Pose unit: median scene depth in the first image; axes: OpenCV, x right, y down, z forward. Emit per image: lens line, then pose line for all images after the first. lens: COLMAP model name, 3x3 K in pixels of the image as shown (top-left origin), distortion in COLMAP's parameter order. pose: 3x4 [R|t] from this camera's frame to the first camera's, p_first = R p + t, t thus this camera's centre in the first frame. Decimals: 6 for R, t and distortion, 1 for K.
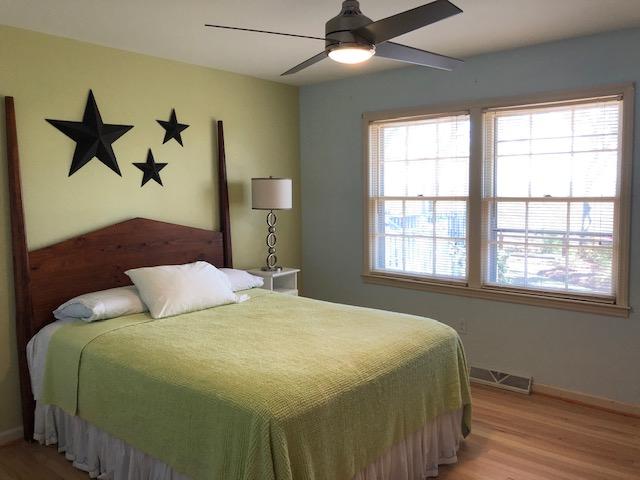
lens RADIAL K [[519.5, 0, 320.7], [0, 519.5, 239.5], [0, 0, 1]] dist [0.012979, -0.016972]
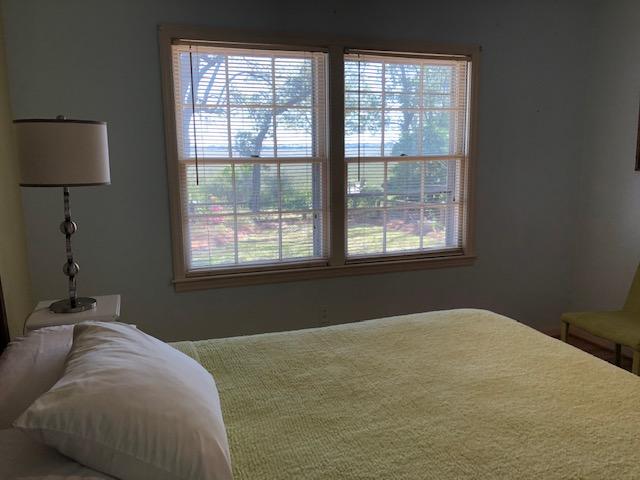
lens RADIAL K [[519.5, 0, 320.1], [0, 519.5, 238.5], [0, 0, 1]] dist [0.012979, -0.016972]
pose [[0.523304, -0.141338, 0.840343, -0.416730], [0.087821, 0.989843, 0.111794, -0.047471], [-0.847609, 0.015297, 0.530401, 0.575363]]
